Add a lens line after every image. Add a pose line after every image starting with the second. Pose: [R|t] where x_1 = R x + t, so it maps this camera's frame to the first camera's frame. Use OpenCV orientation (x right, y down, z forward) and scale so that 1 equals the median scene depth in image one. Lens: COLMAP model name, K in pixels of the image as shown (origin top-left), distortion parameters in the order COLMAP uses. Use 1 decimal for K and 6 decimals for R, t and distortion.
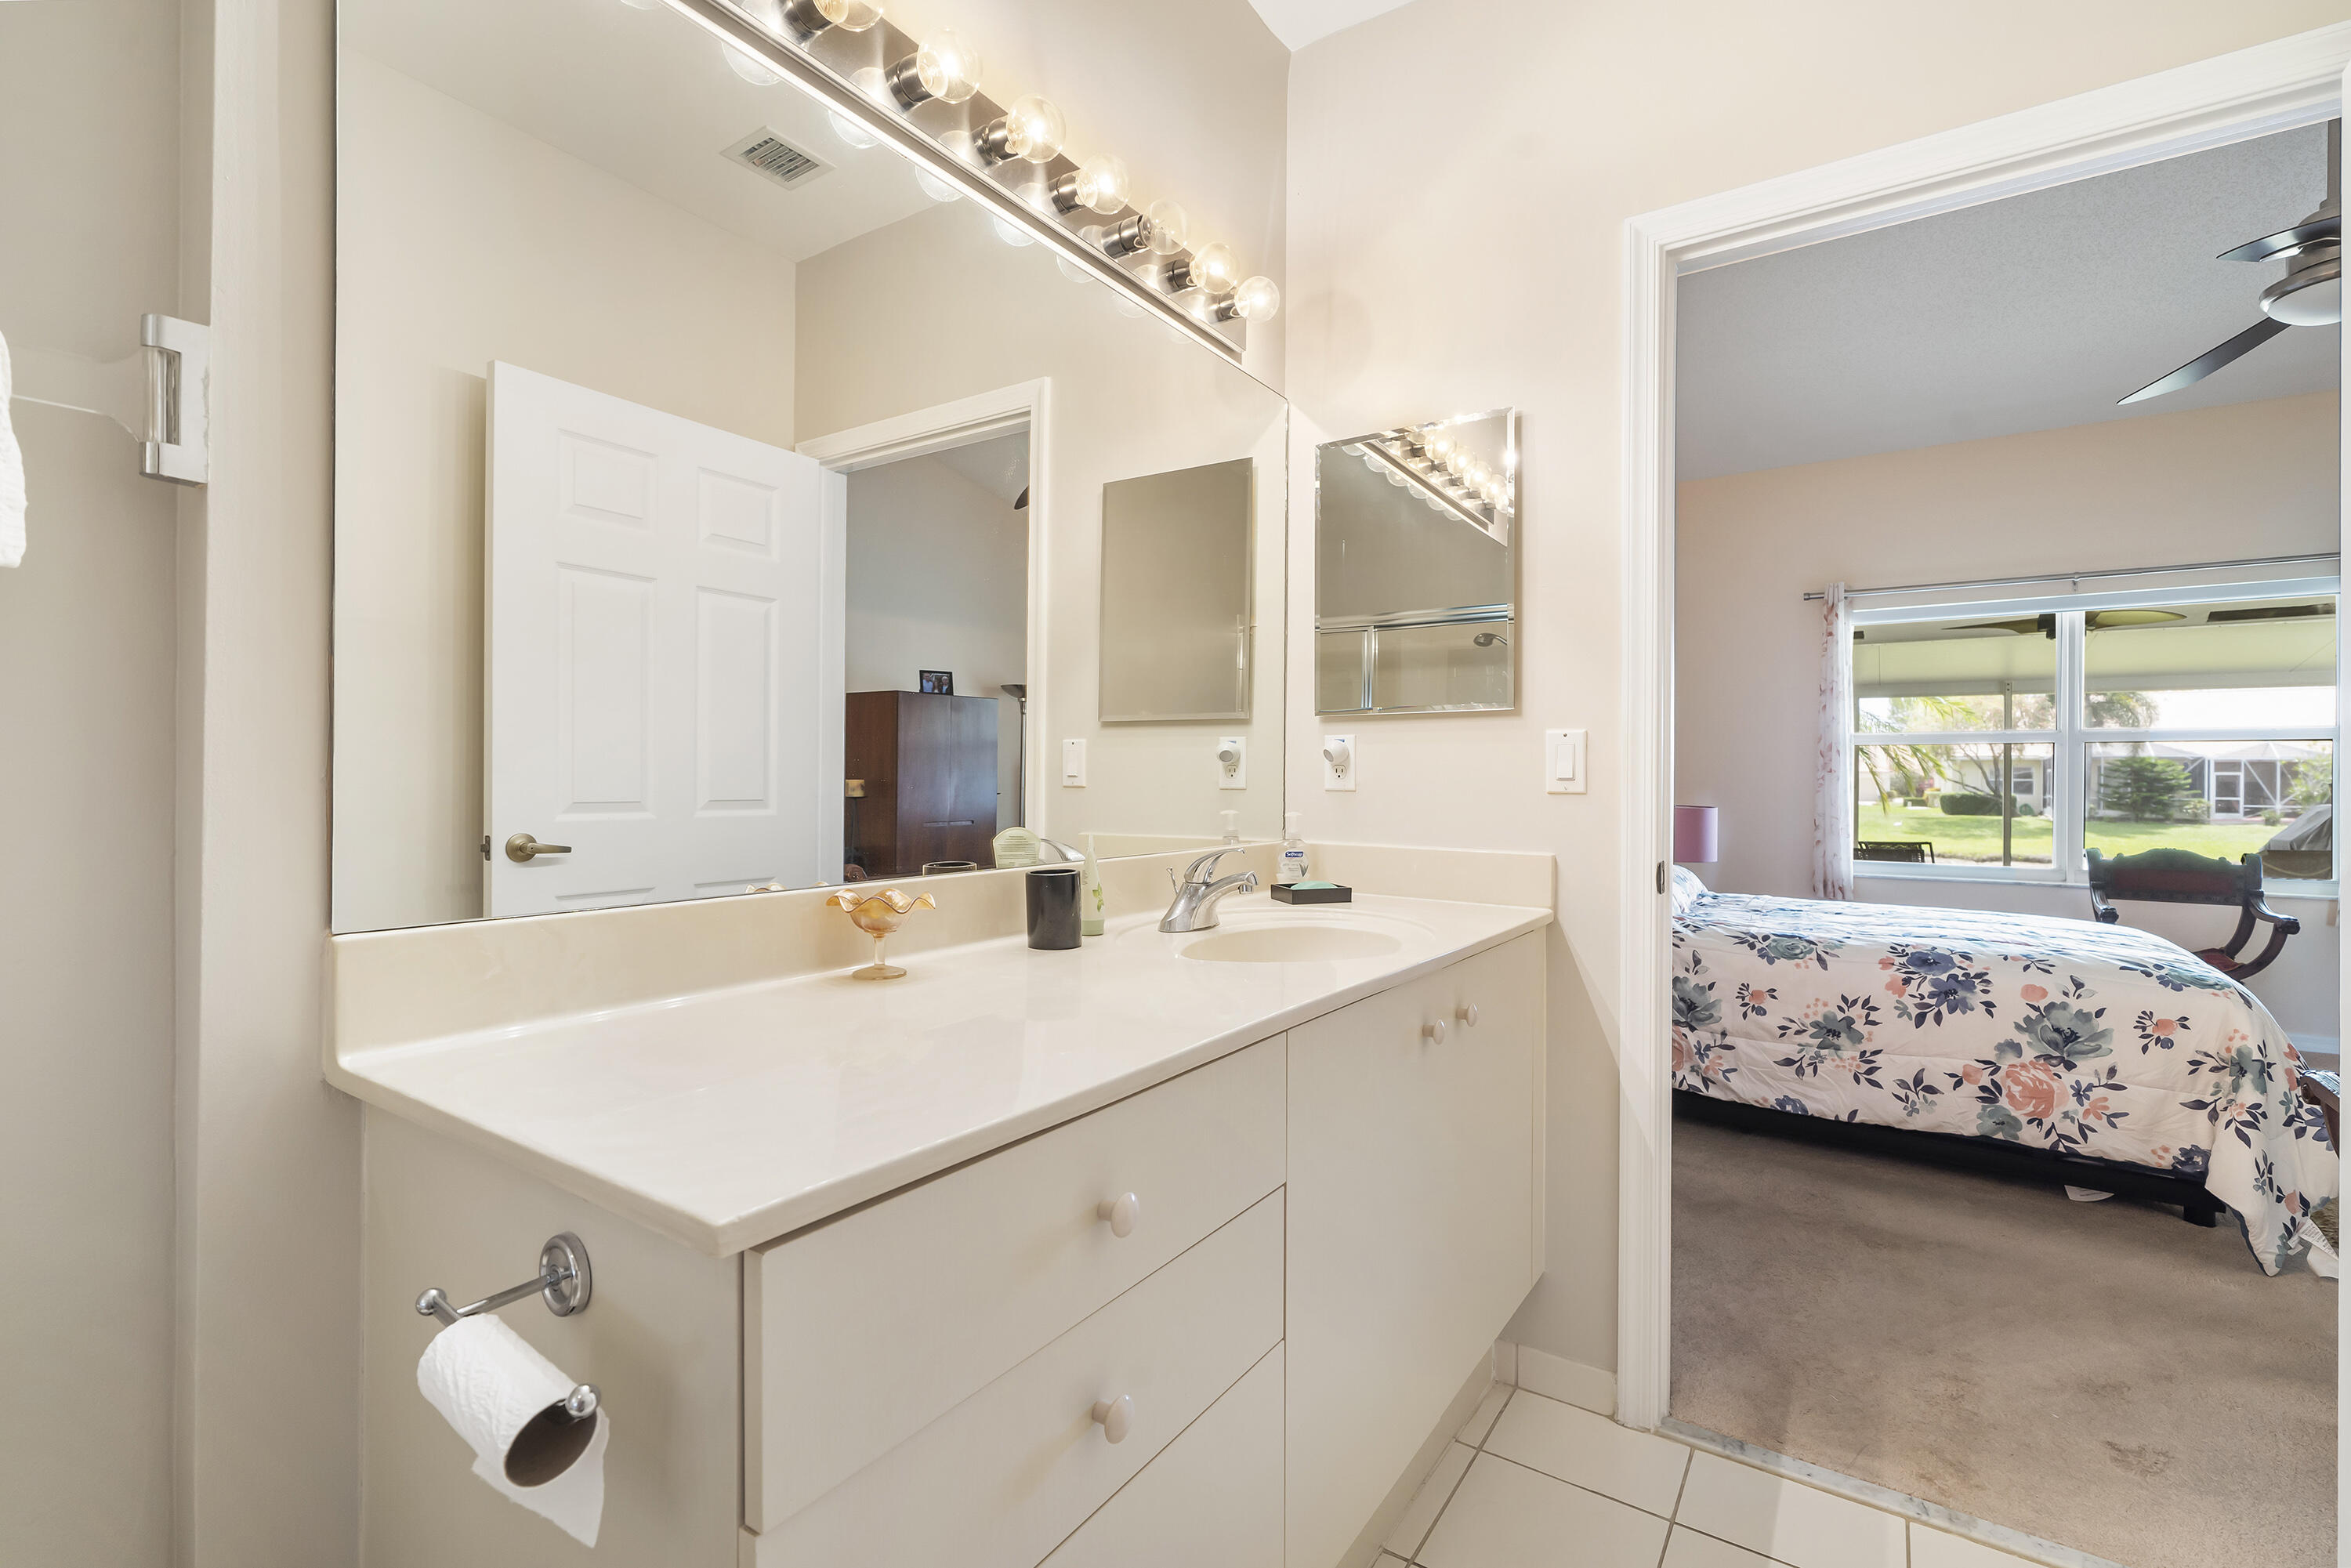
lens RADIAL K [[1048.9, 0, 1165.6], [0, 1048.9, 785.8], [0, 0, 1]] dist [-0.003465, 0.000028]
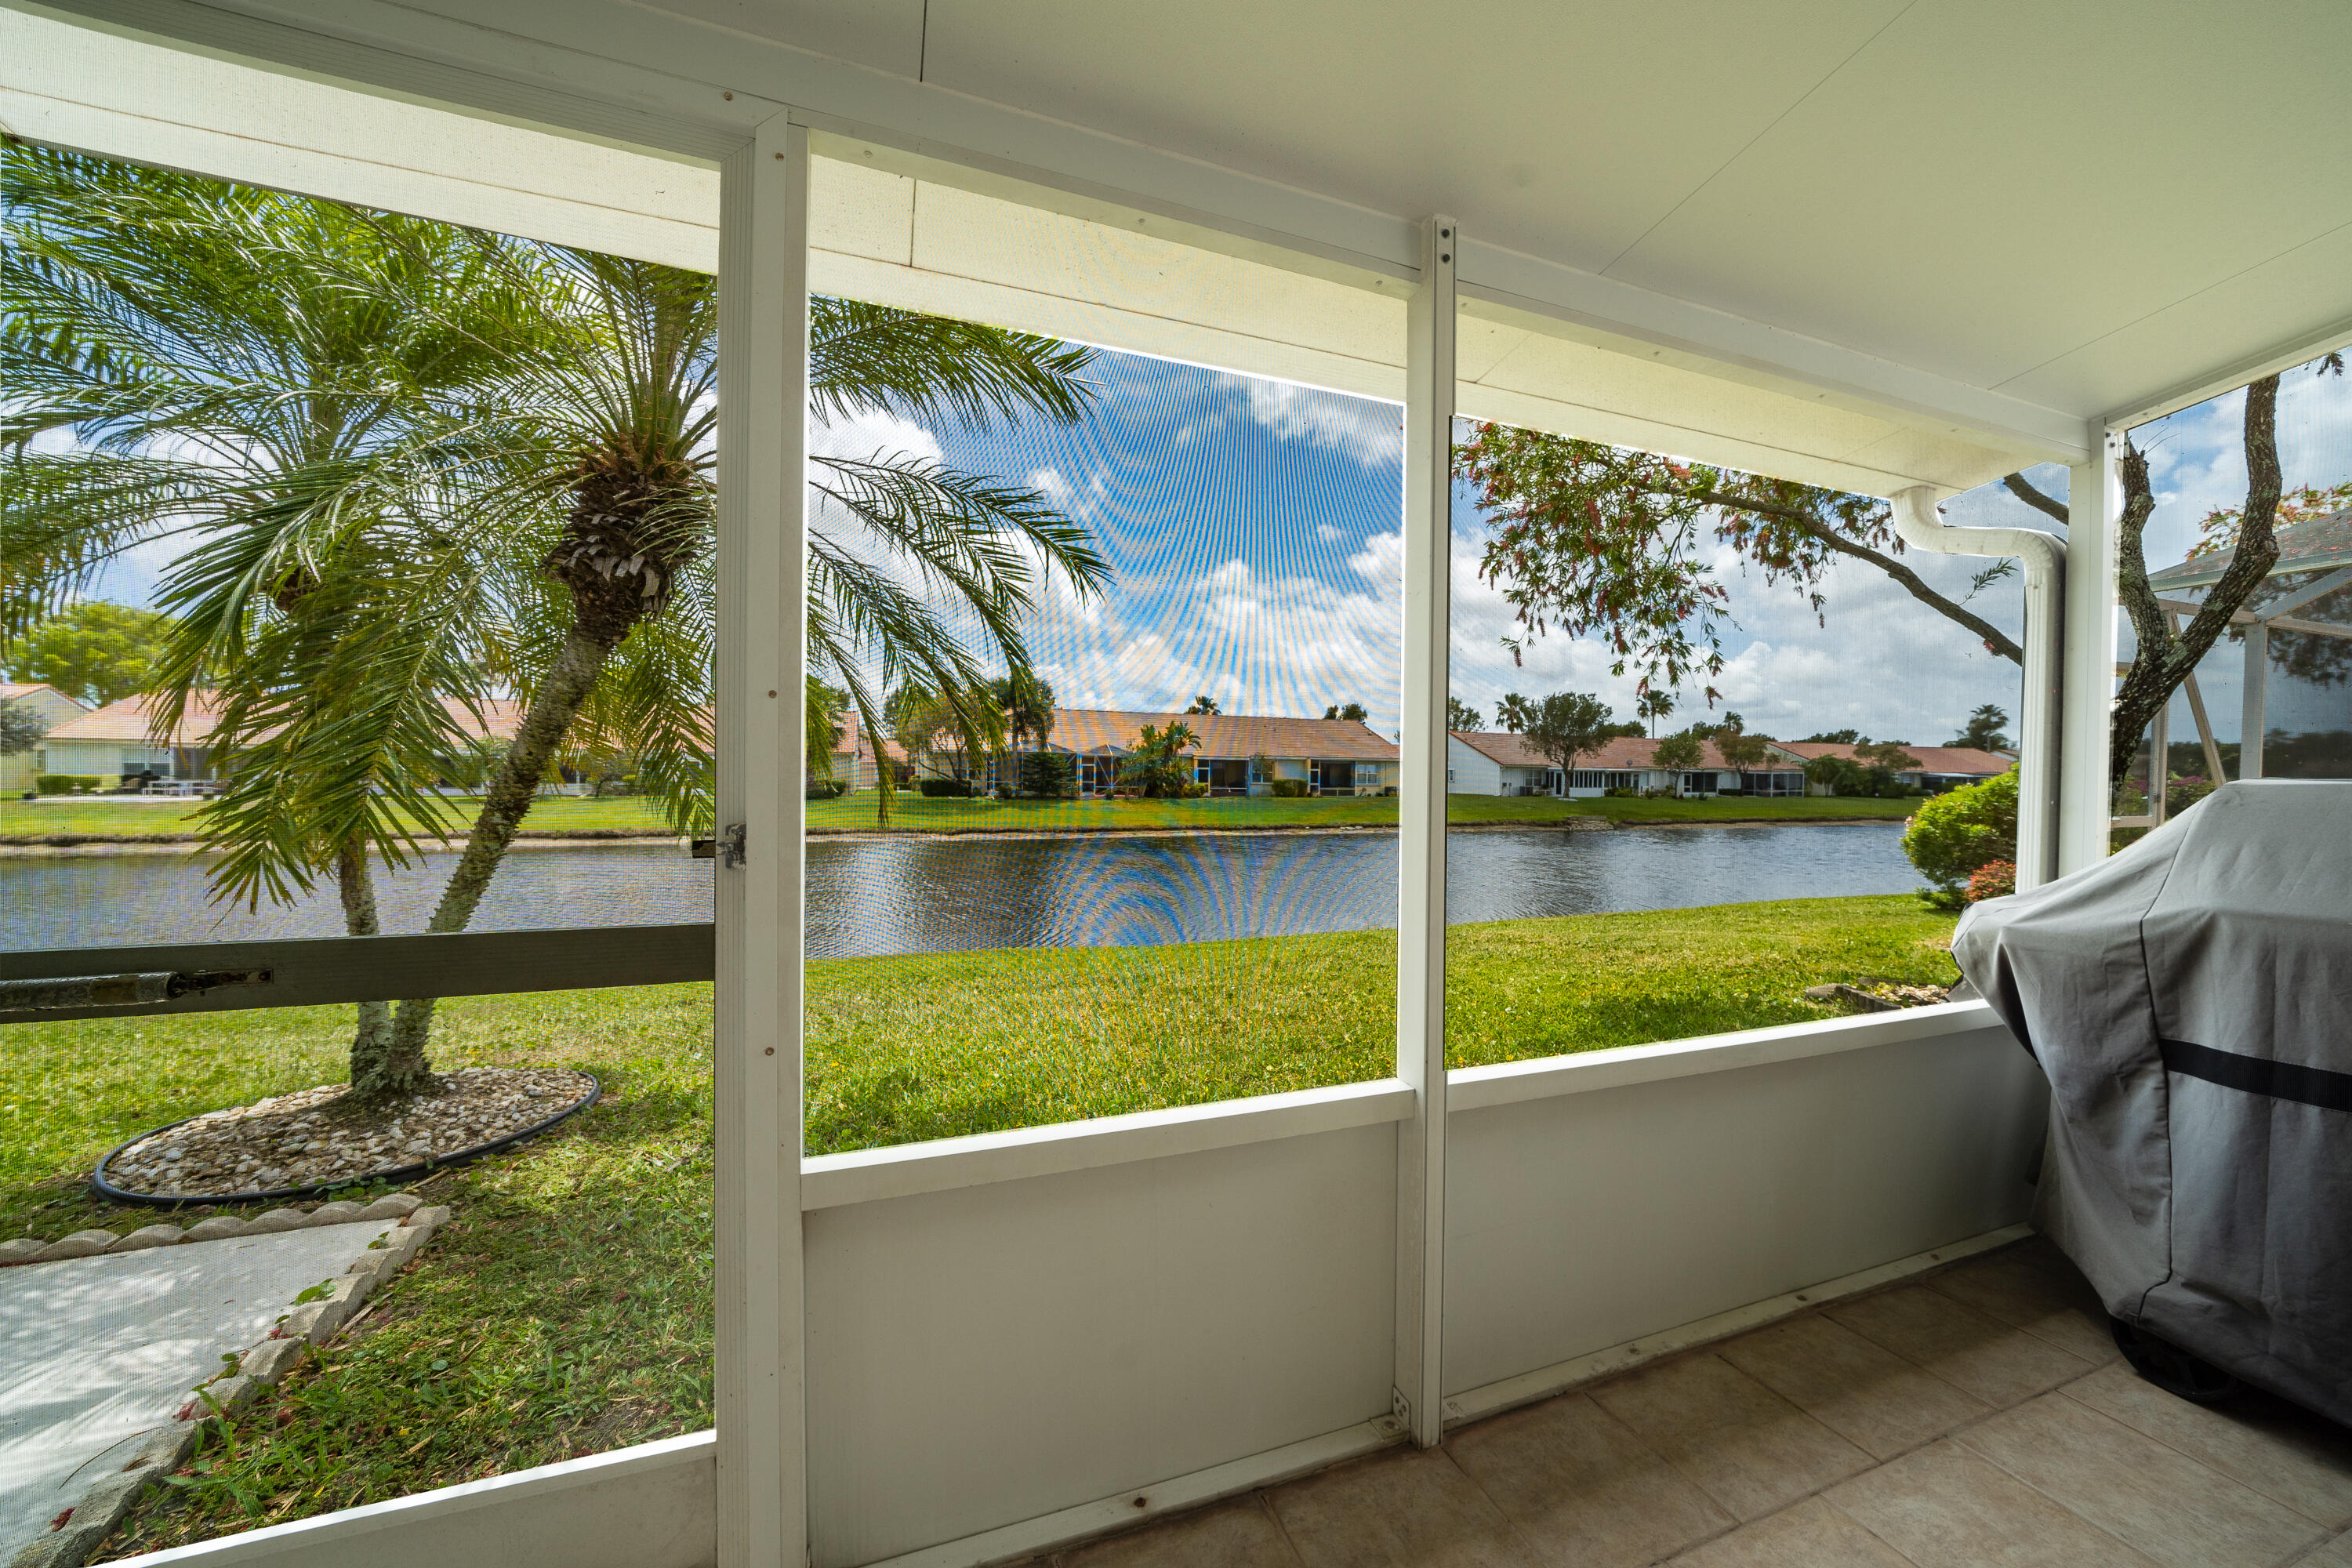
lens RADIAL K [[850.7, 0, 1189.2], [0, 850.7, 790.5], [0, 0, 1]] dist [-0.001398, -0.000001]
pose [[0.581256, -0.013886, 0.813602, 0.132454], [-0.001267, 0.999838, 0.017970, 0.002709], [-0.813720, -0.011476, 0.581144, 0.195349]]
